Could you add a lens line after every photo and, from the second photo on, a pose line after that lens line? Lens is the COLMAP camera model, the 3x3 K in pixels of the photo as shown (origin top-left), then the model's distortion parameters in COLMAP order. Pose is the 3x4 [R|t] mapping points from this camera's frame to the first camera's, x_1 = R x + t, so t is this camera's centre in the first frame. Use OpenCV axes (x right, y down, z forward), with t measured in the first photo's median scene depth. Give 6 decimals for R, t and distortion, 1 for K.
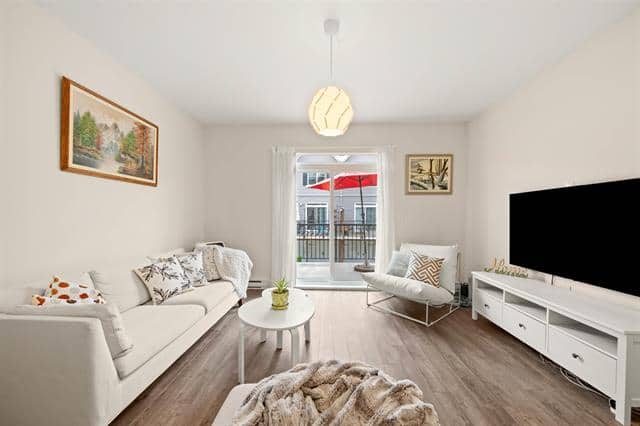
lens RADIAL K [[284.1, 0, 318.9], [0, 284.1, 215.9], [0, 0, 1]] dist [-0.000132, -0.000065]
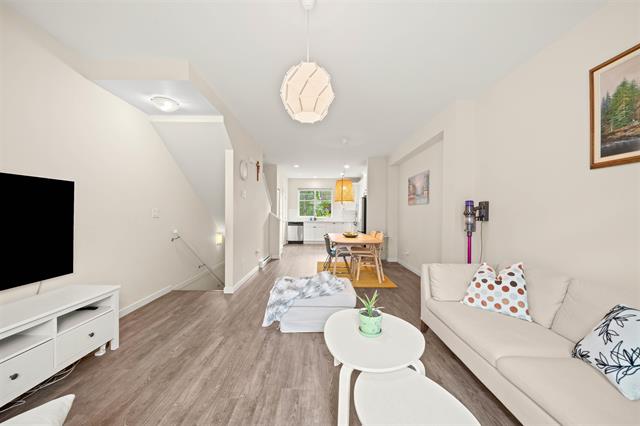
lens RADIAL K [[284.1, 0, 318.1], [0, 284.1, 213.8], [0, 0, 1]] dist [-0.000132, -0.000065]
pose [[-0.999512, -0.010764, -0.029337, 0.031786], [-0.010855, 0.999937, 0.002959, -0.003177], [0.029303, 0.003276, -0.999565, 1.845208]]
